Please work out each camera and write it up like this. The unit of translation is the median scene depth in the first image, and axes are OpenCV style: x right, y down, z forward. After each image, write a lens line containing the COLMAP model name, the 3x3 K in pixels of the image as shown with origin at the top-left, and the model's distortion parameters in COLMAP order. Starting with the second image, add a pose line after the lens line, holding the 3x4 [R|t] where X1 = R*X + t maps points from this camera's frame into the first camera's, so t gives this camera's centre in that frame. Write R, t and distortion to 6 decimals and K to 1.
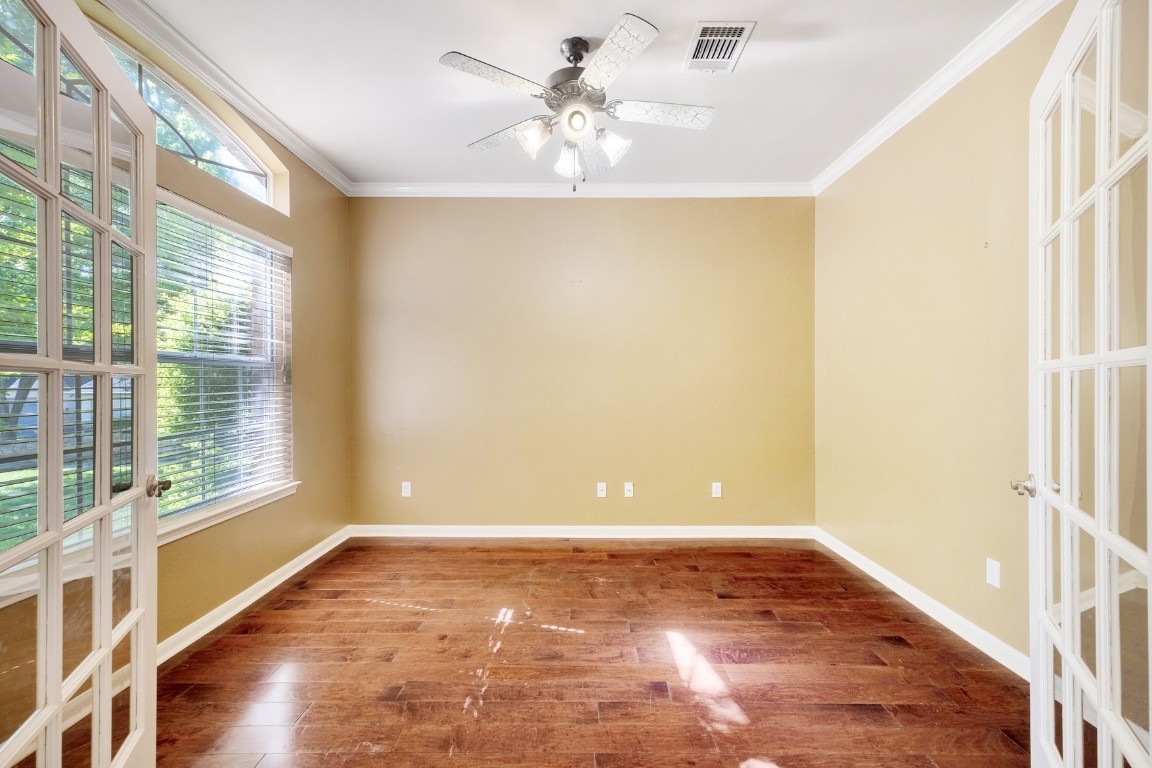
lens RADIAL K [[502.5, 0, 576.8], [0, 502.5, 382.1], [0, 0, 1]] dist [0.000774, 0.000093]
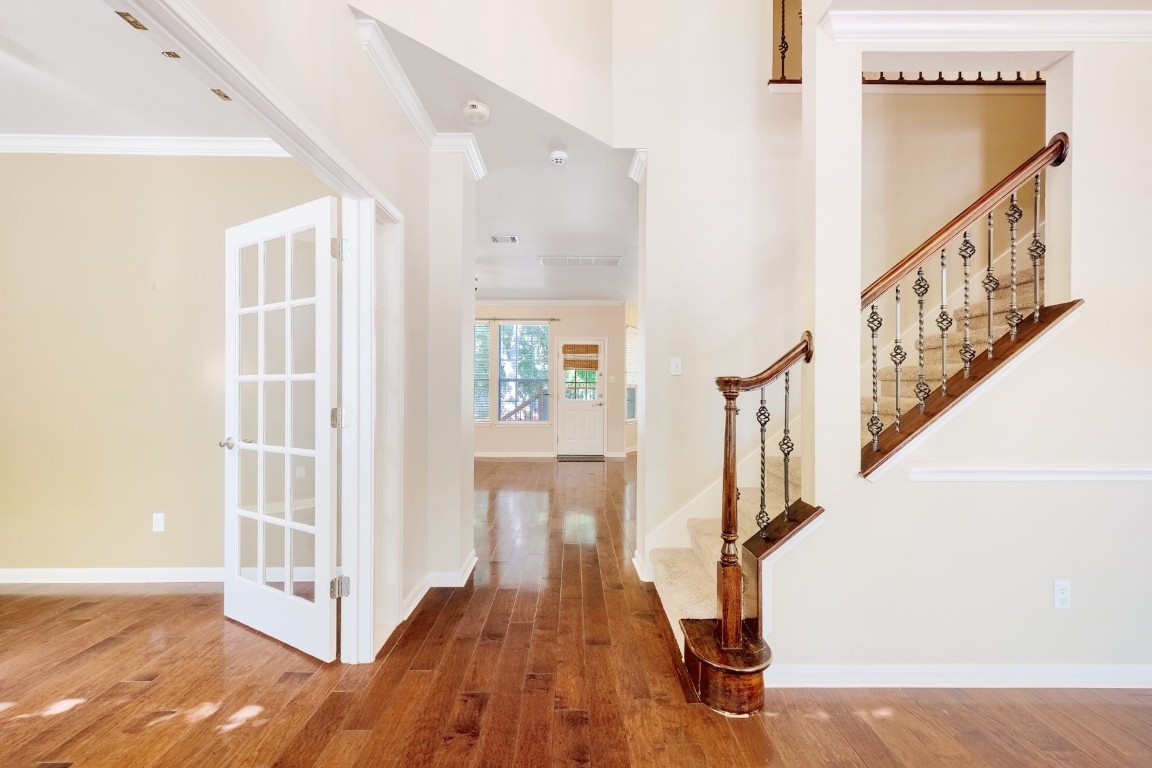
lens RADIAL K [[502.5, 0, 576.2], [0, 502.5, 387.0], [0, 0, 1]] dist [0.000774, 0.000093]
pose [[-0.014483, 0.002562, 0.999892, -0.709358], [0.000899, 0.999996, -0.002550, 0.004645], [-0.999895, 0.000862, -0.014485, -0.178549]]
